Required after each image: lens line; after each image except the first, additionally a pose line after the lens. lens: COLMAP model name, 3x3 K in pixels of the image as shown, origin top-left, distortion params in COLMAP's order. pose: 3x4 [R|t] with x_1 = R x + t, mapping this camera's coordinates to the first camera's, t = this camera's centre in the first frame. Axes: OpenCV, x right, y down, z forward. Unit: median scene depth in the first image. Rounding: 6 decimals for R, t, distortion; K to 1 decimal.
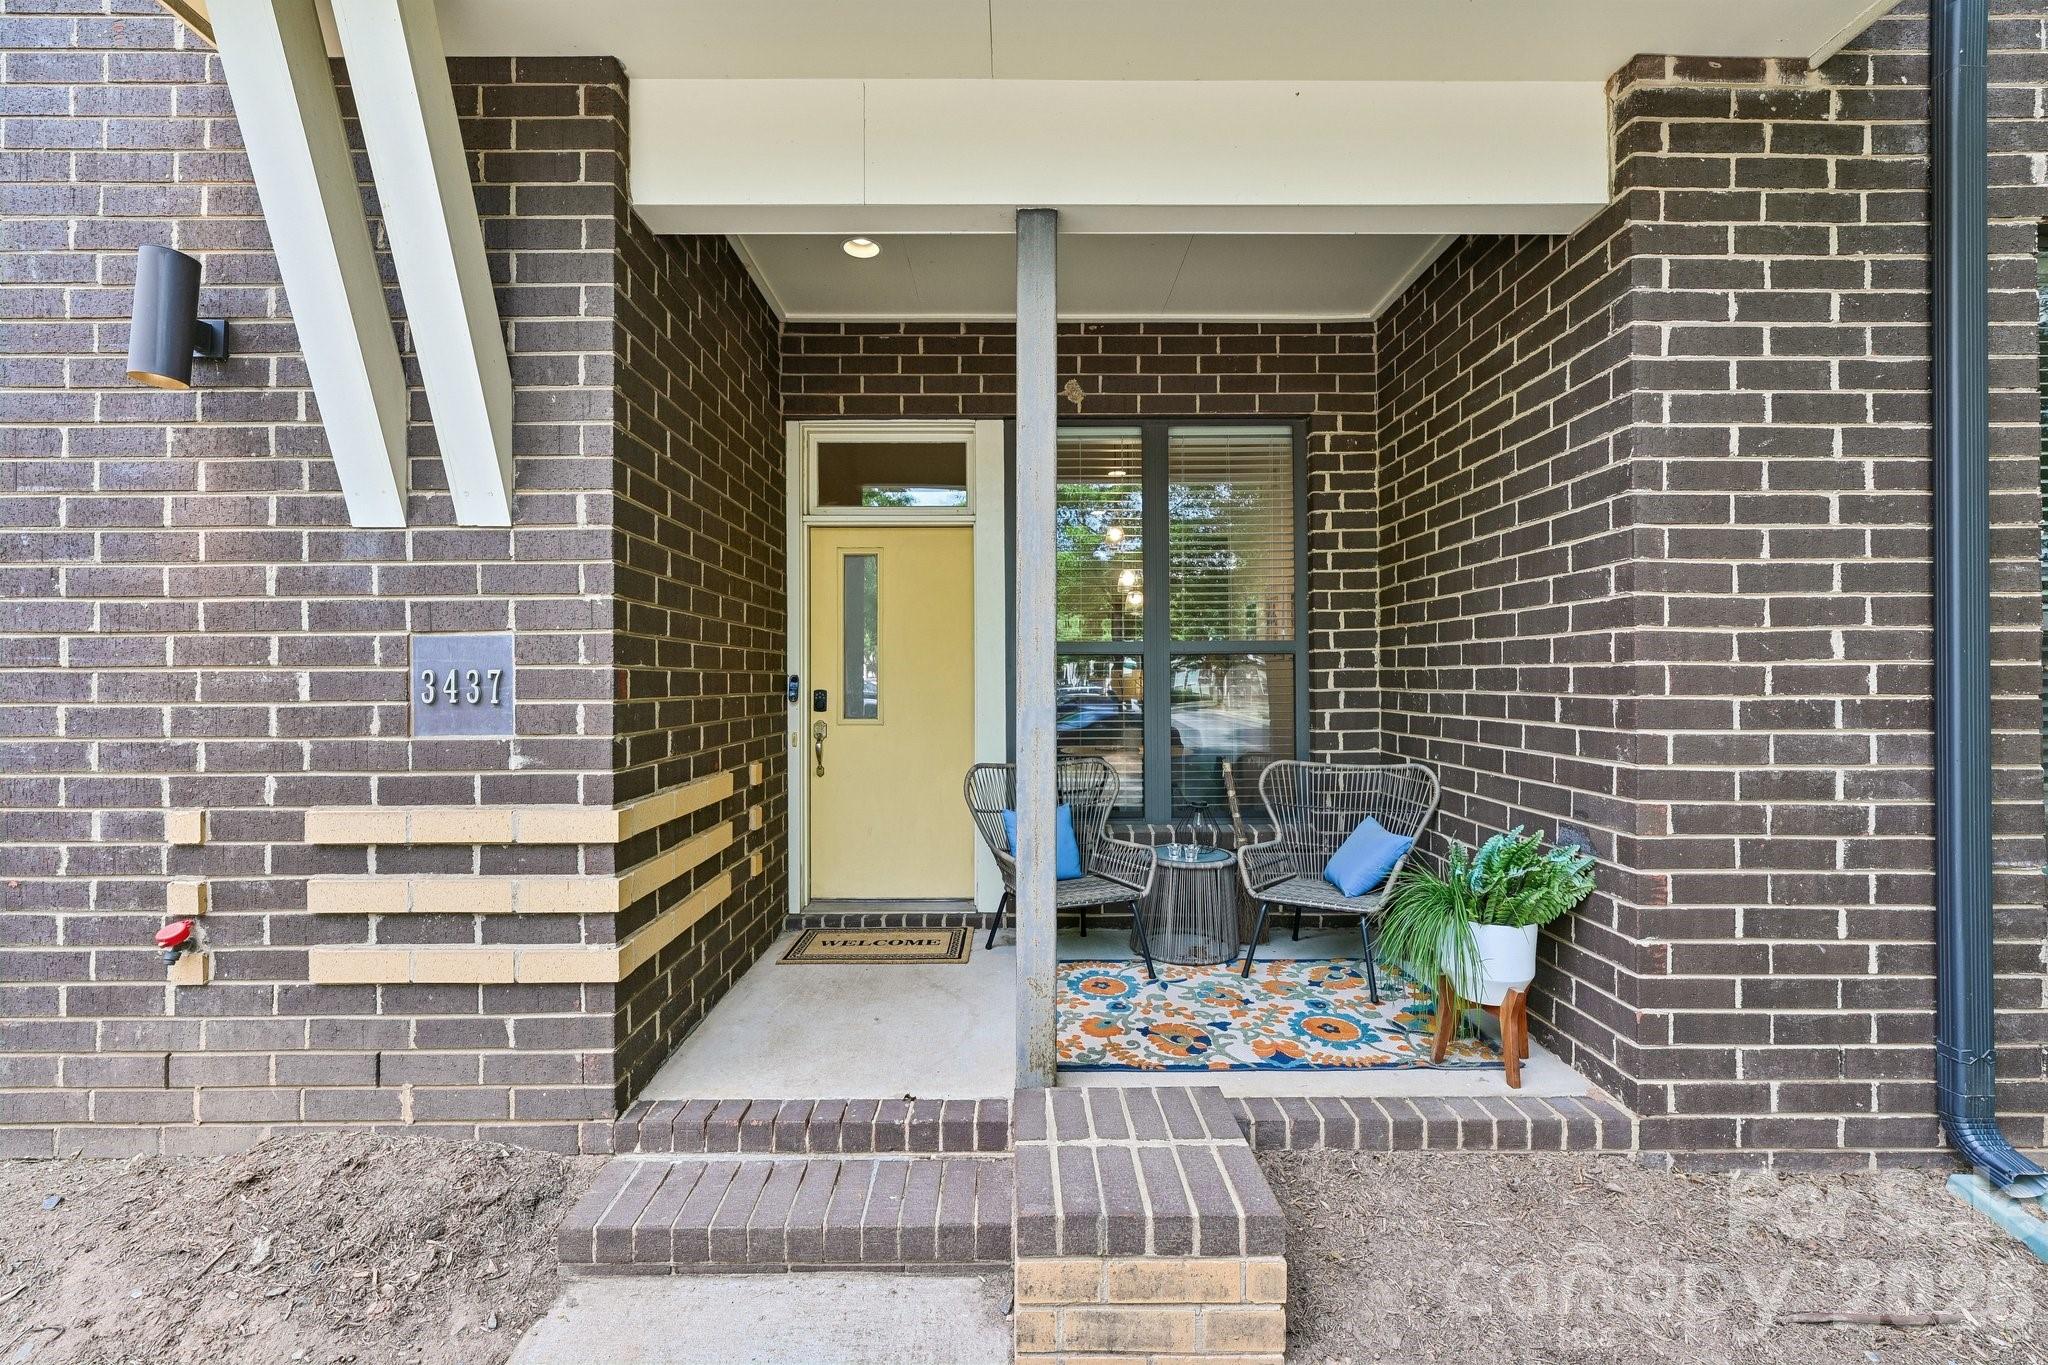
lens RADIAL K [[857.1, 0, 1025.5], [0, 857.1, 679.9], [0, 0, 1]] dist [0.006304, 0.000157]
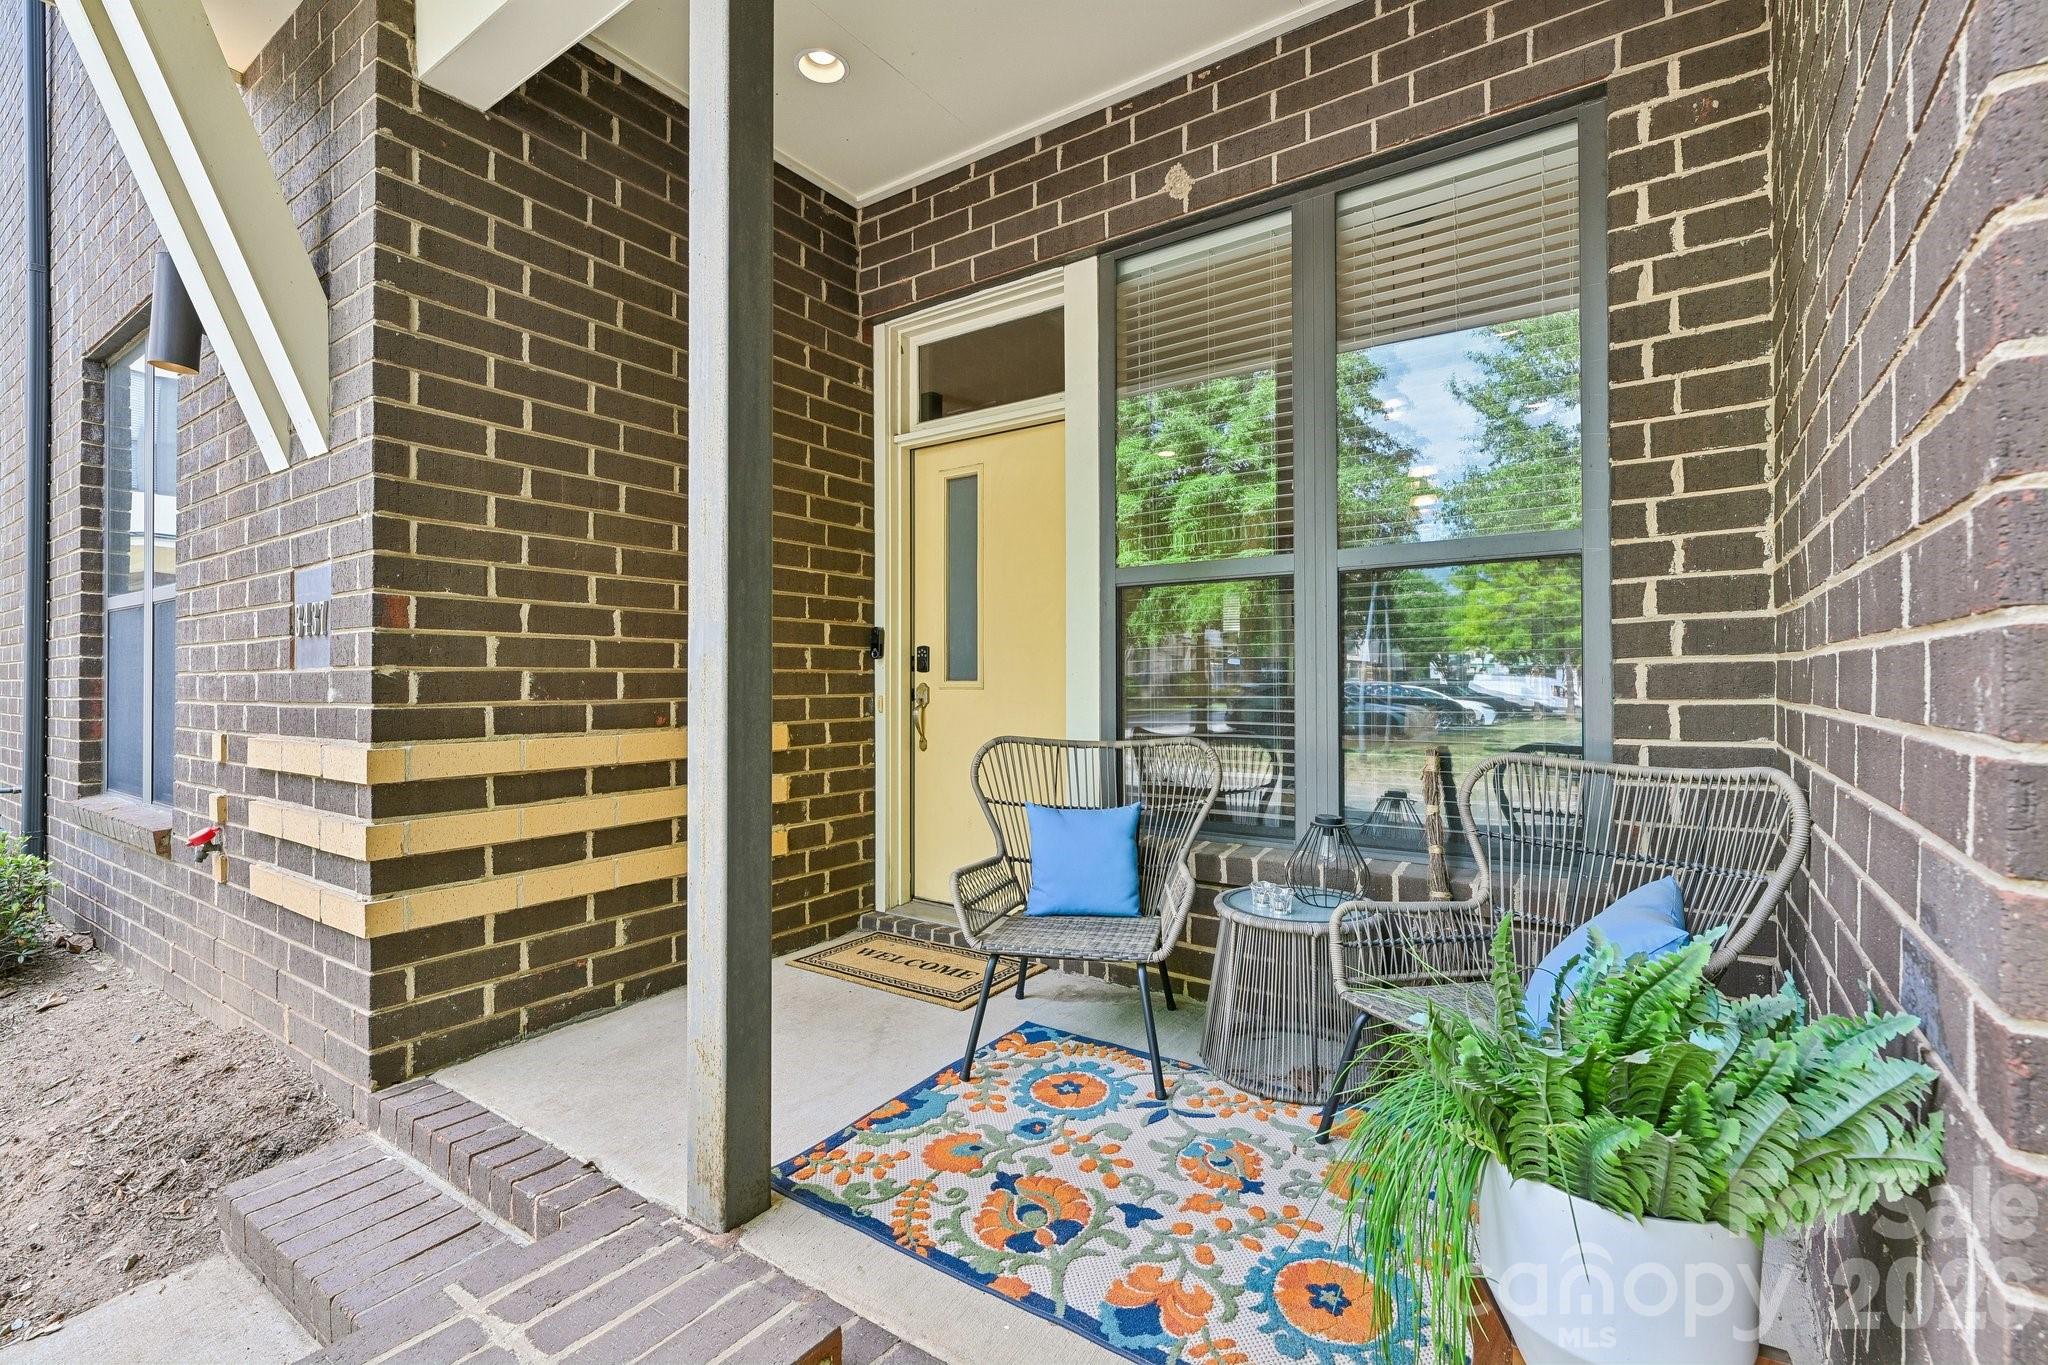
lens RADIAL K [[925.4, 0, 1025.3], [0, 925.4, 675.8], [0, 0, 1]] dist [0.007270, -0.000608]
pose [[0.810820, -0.003681, -0.585284, 0.394145], [0.002332, 0.999993, -0.003059, 0.047513], [0.585291, 0.001115, 0.810823, 0.367136]]
